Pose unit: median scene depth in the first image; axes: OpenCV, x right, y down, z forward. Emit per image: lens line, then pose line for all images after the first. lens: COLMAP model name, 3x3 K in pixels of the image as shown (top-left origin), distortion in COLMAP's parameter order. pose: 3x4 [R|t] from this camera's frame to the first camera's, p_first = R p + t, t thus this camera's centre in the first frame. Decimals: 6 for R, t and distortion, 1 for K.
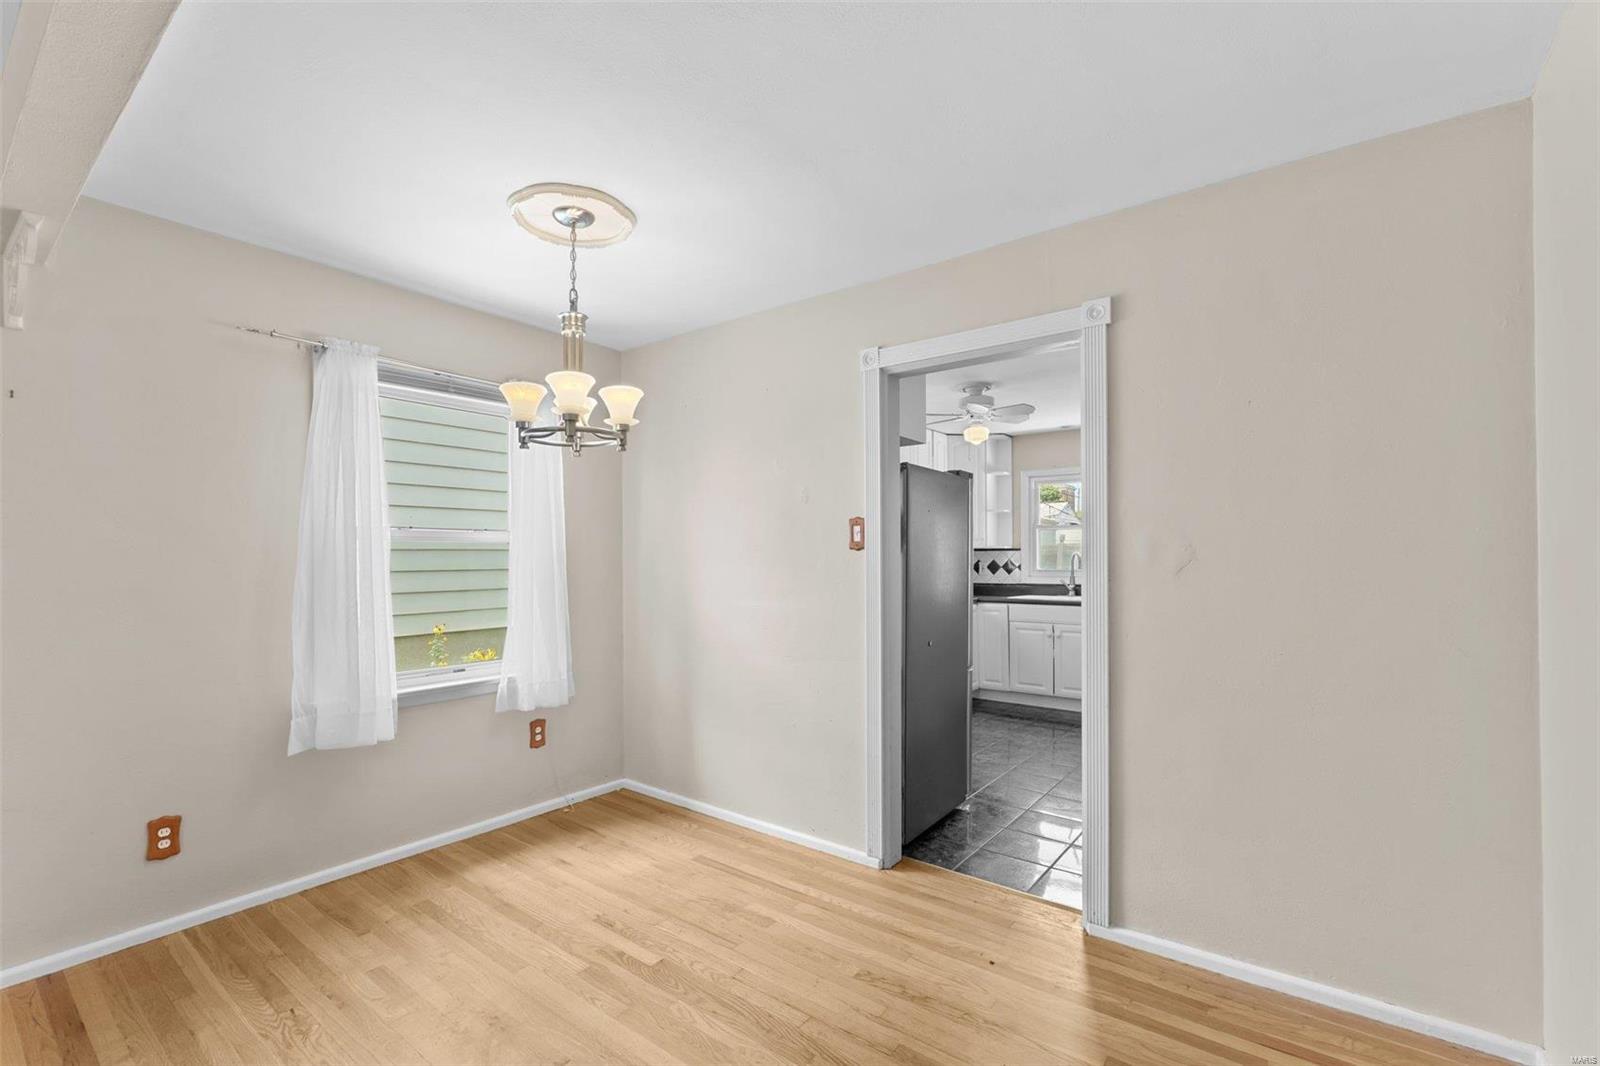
lens RADIAL K [[707.8, 0, 792.2], [0, 707.8, 557.4], [0, 0, 1]] dist [-0.009421, 0.001549]
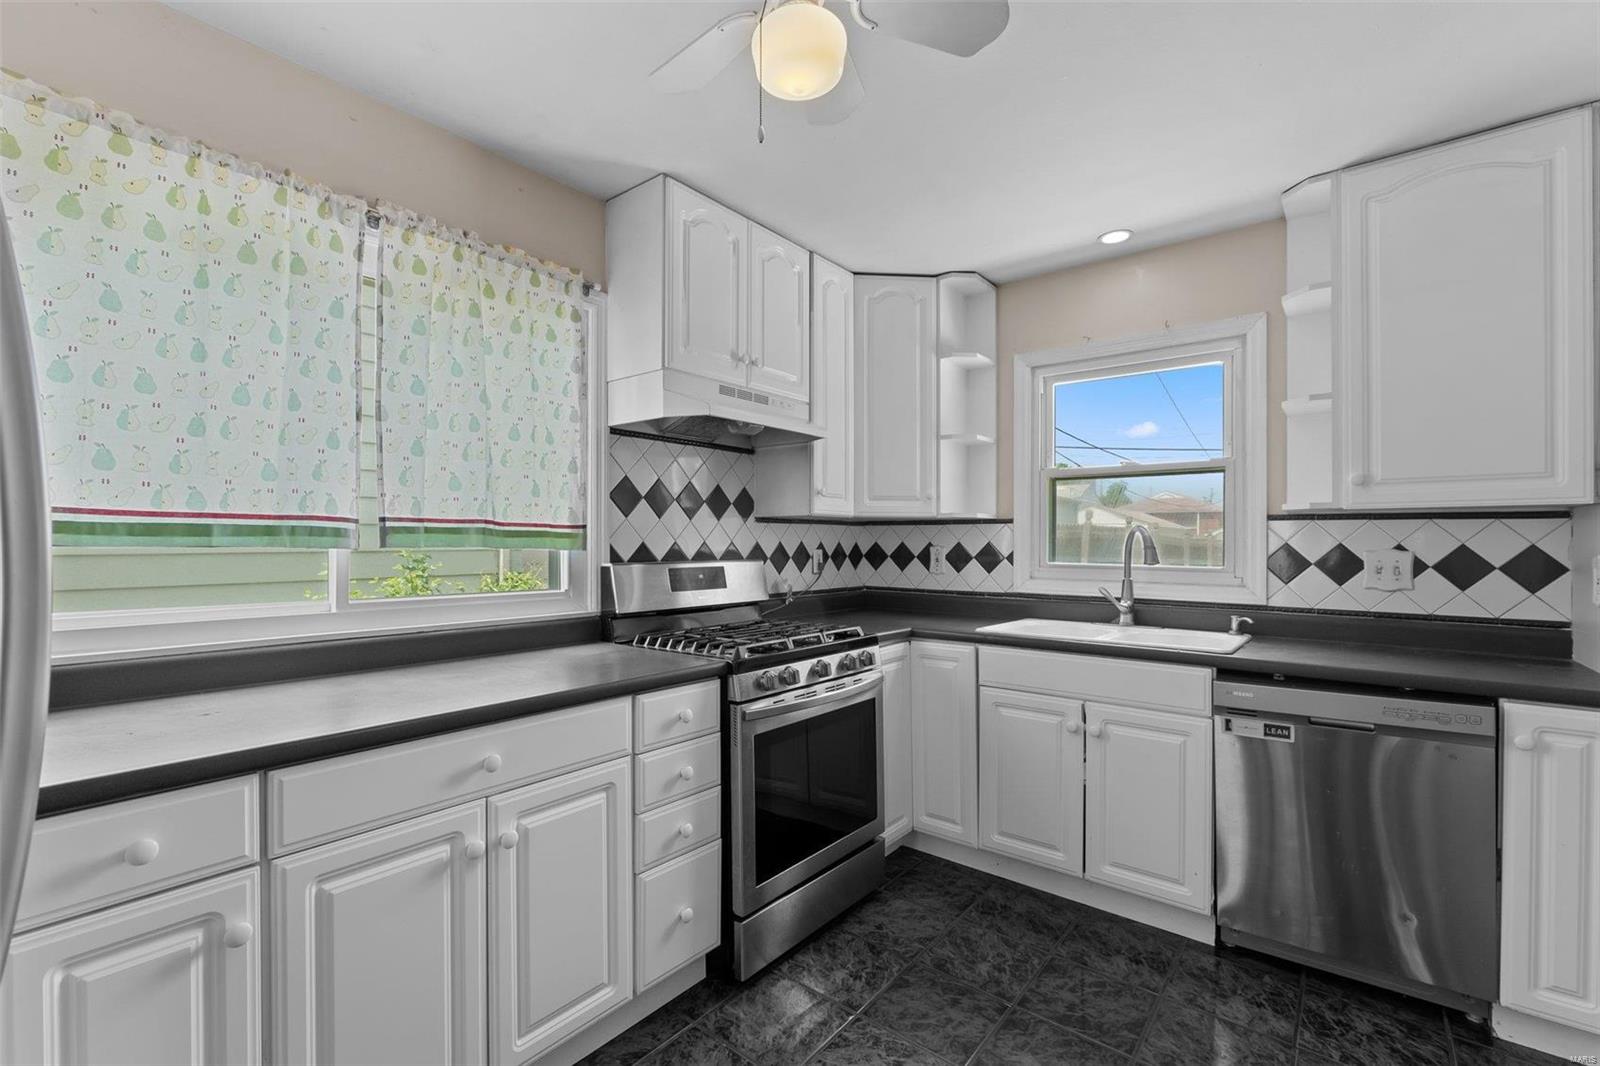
lens RADIAL K [[688.9, 0, 796.8], [0, 688.9, 540.5], [0, 0, 1]] dist [-0.001979, 0.000187]
pose [[0.999531, 0.007966, -0.029585, 0.193263], [-0.008033, 0.999965, -0.002153, 0.004266], [0.029567, 0.002390, 0.999560, 0.537744]]
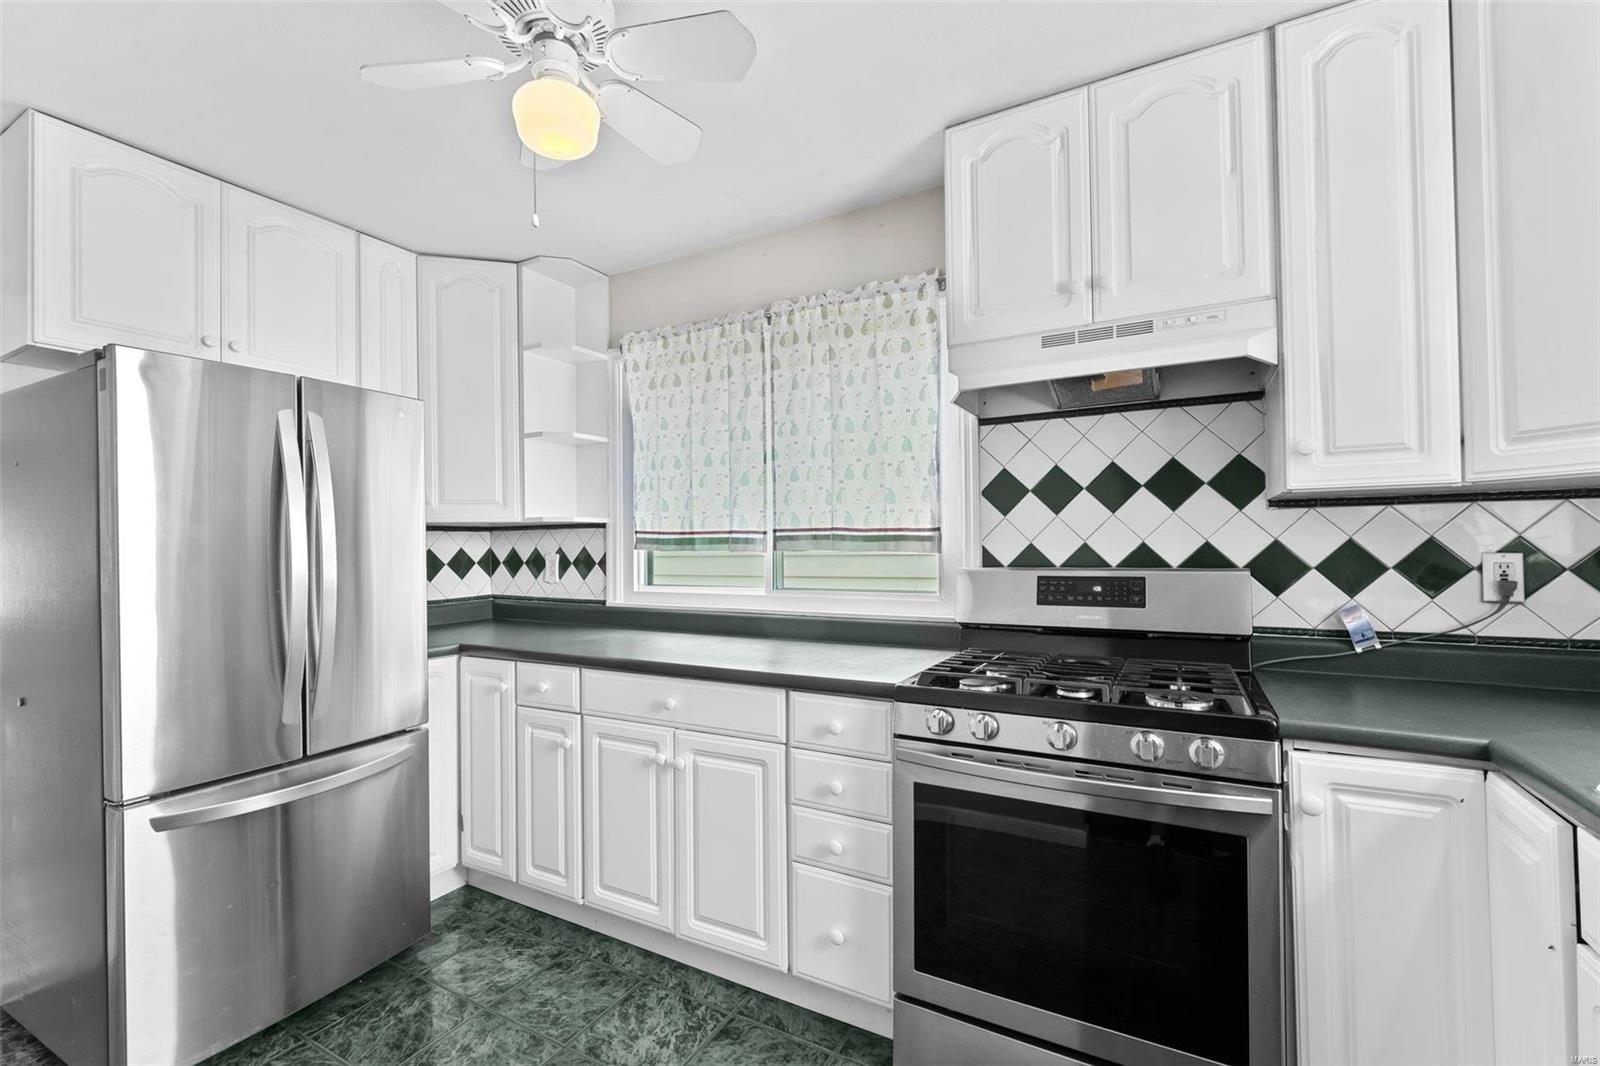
lens RADIAL K [[707.8, 0, 802.1], [0, 707.8, 540.6], [0, 0, 1]] dist [-0.009421, 0.001549]
pose [[0.138267, -0.003494, -0.990389, 1.089689], [0.010954, 0.999938, -0.001999, -0.000757], [0.990334, -0.010572, 0.138297, 1.481942]]
